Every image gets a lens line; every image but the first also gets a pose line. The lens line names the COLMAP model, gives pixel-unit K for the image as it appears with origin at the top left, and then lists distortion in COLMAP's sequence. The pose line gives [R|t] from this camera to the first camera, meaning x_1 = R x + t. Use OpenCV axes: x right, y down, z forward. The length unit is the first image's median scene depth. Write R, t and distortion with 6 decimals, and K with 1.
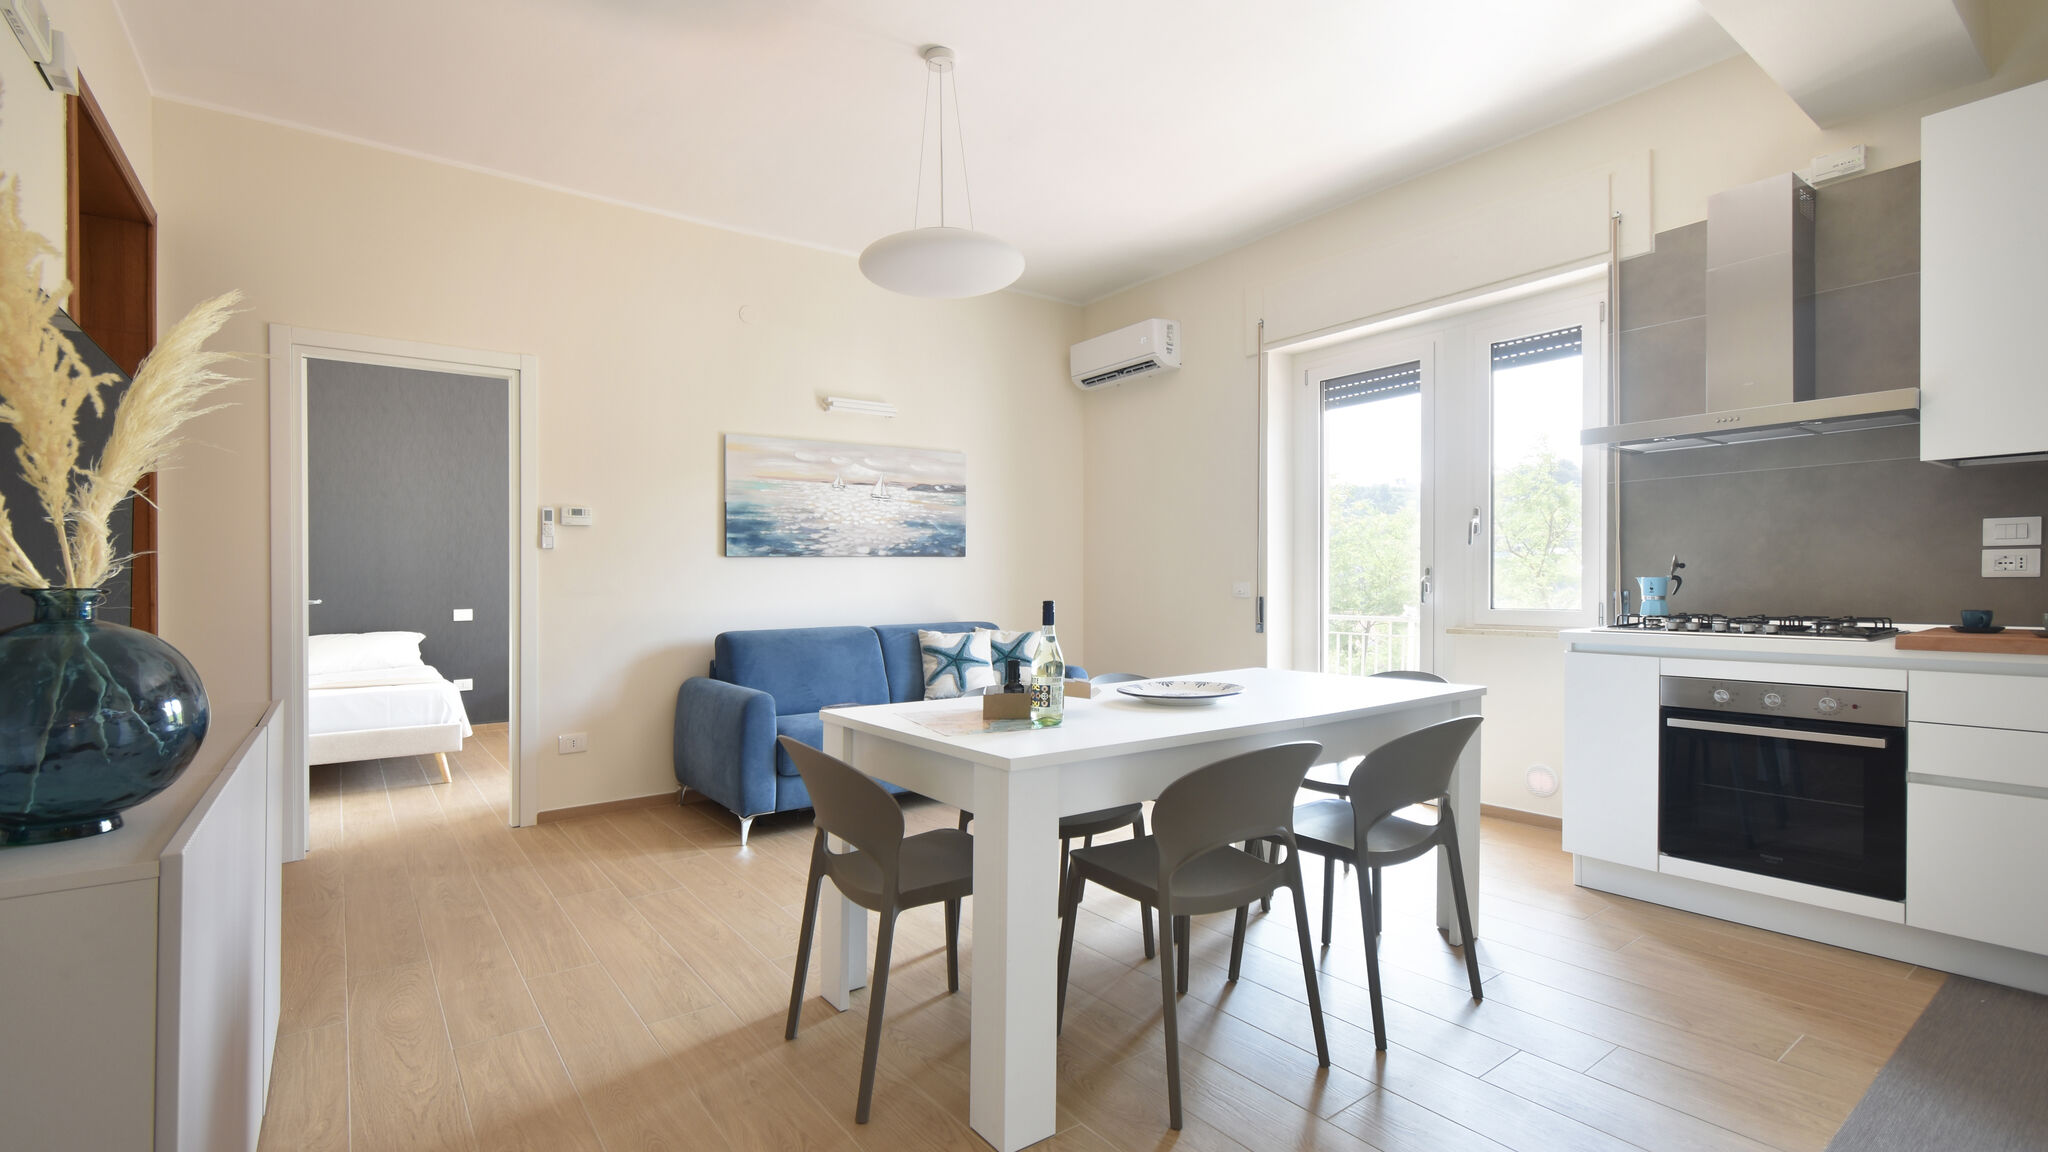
lens RADIAL K [[922.8, 0, 1078.7], [0, 922.8, 573.3], [0, 0, 1]] dist [0.004358, -0.000184]
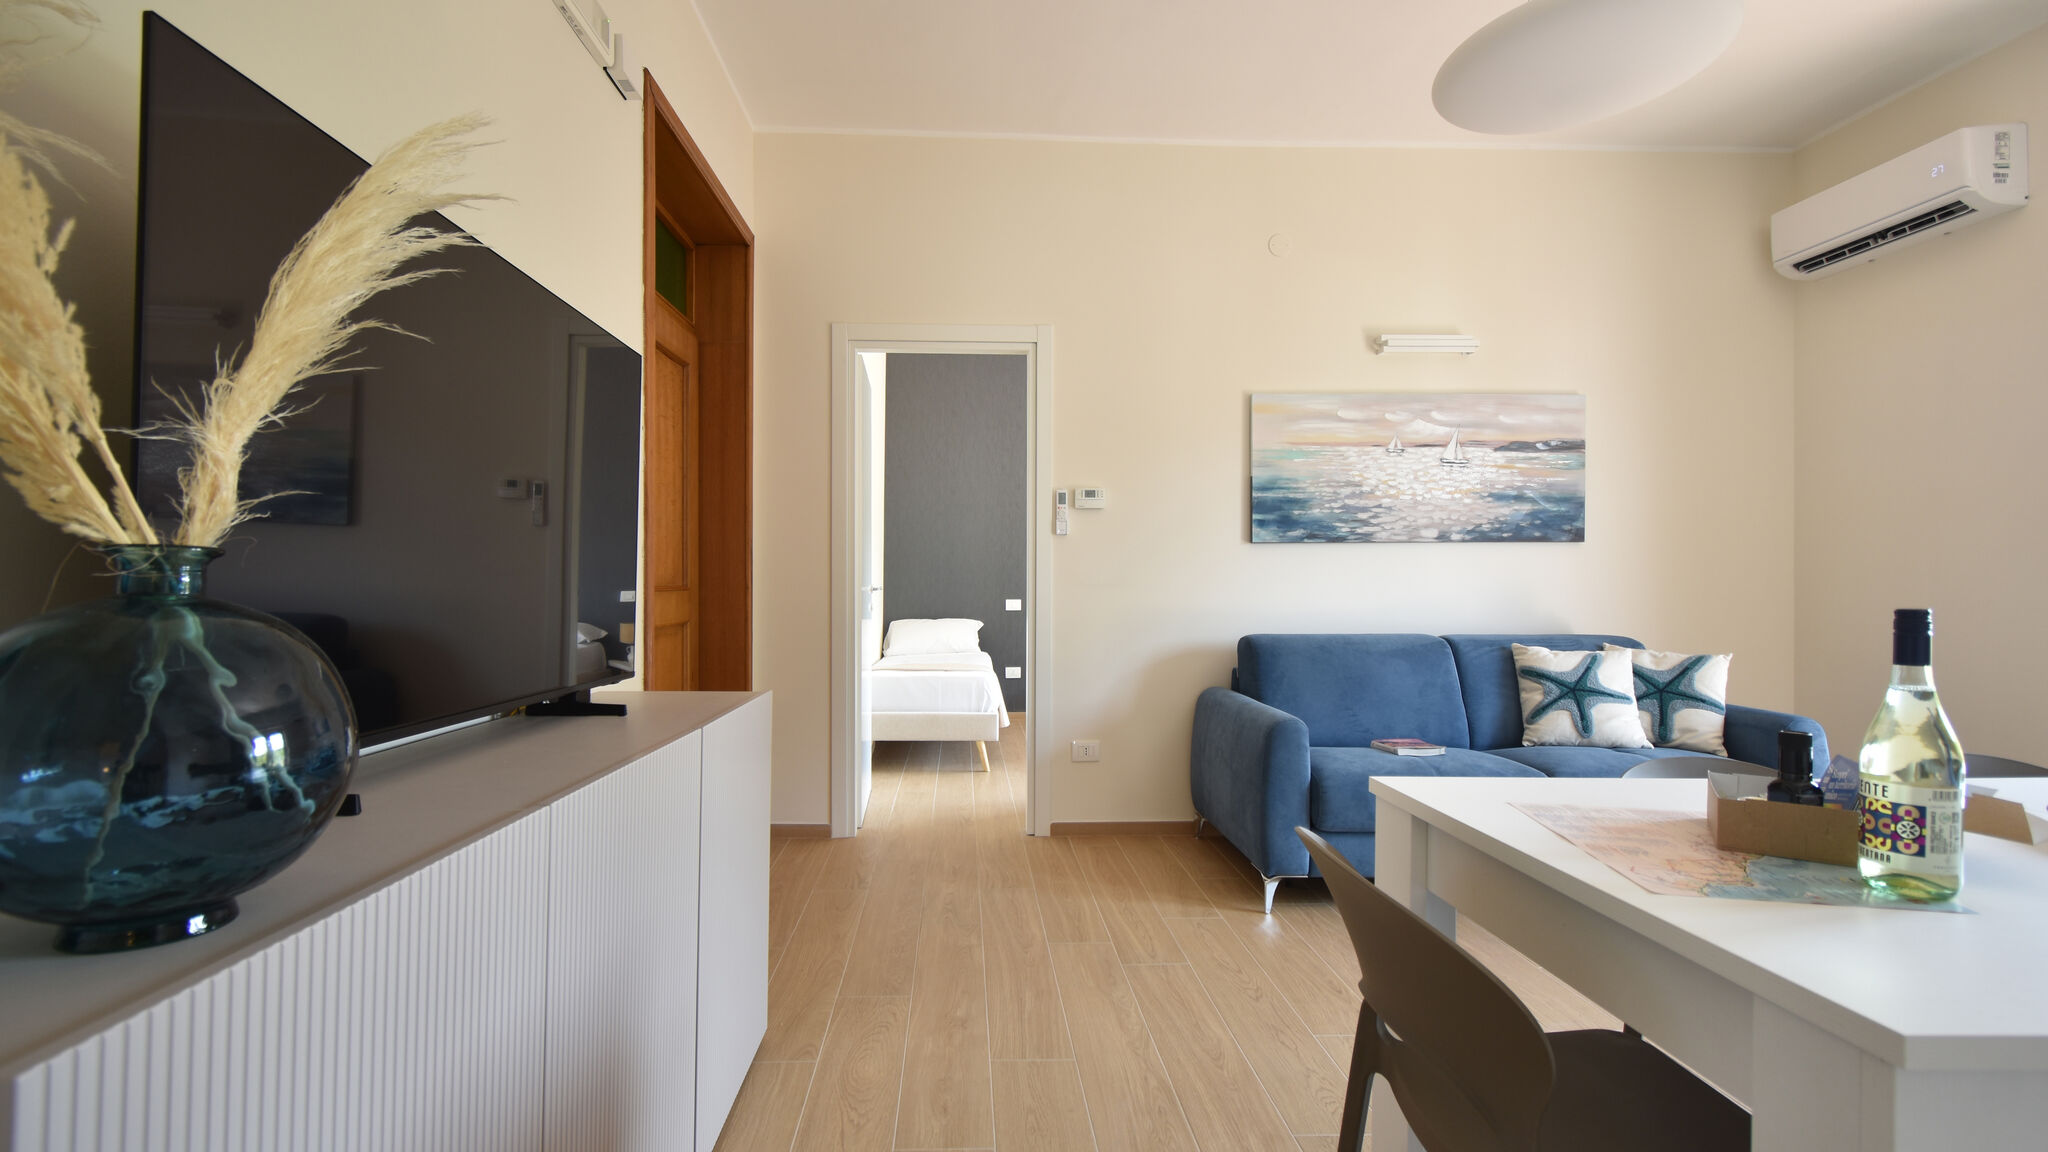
lens RADIAL K [[922.8, 0, 1012.2], [0, 922.8, 562.1], [0, 0, 1]] dist [0.004358, -0.000184]
pose [[0.800890, -0.000506, -0.598811, -0.062830], [-0.005654, 0.999949, -0.008406, 0.007702], [0.598785, 0.010118, 0.800846, 0.222394]]
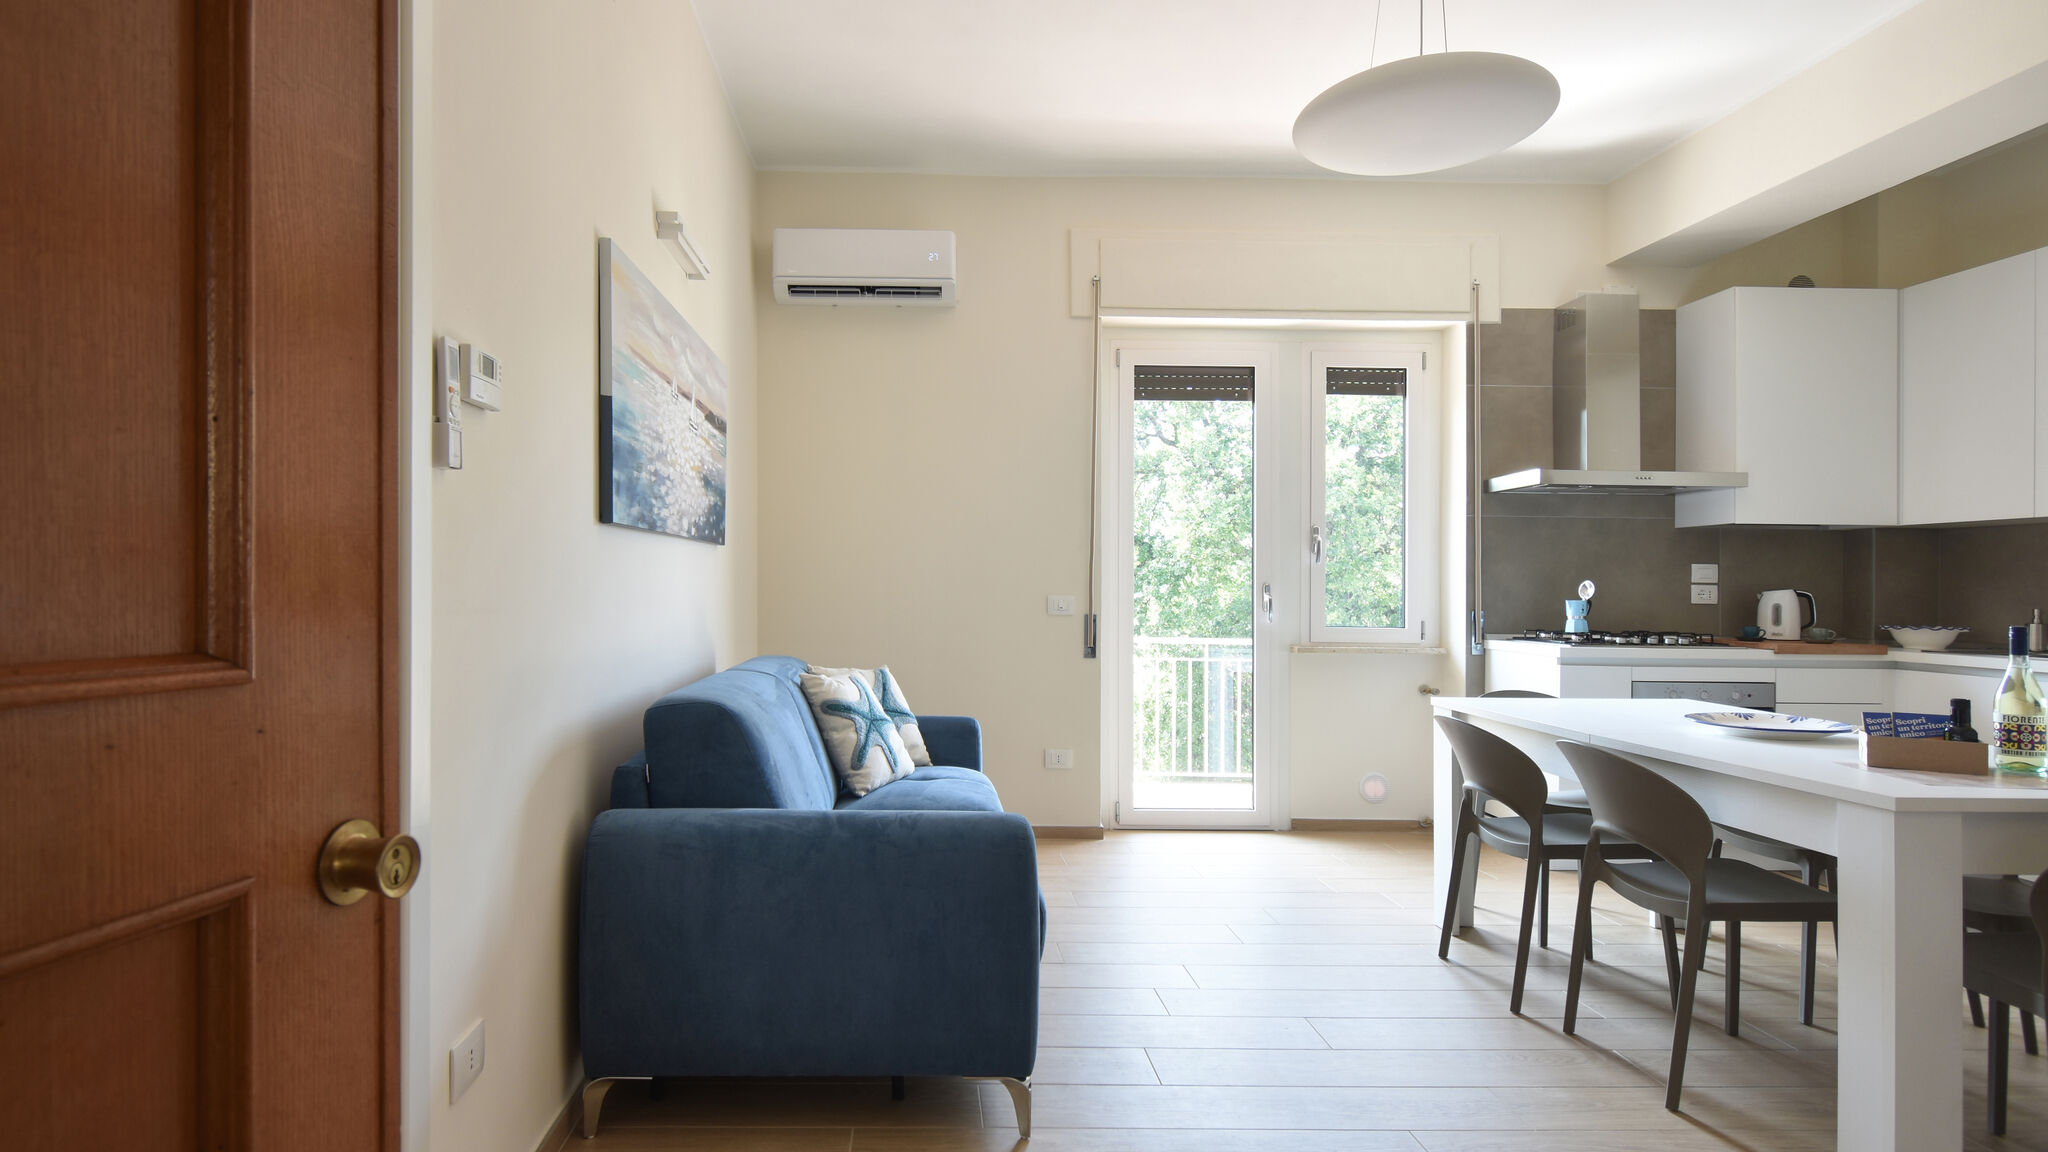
lens RADIAL K [[1040.2, 0, 1010.0], [0, 1040.2, 588.3], [0, 0, 1]] dist [0.030176, 0.000944]
pose [[0.594451, 0.020298, 0.803876, -0.681819], [-0.024752, 0.999670, -0.006938, 0.012291], [-0.803751, -0.015773, 0.594757, 0.585163]]
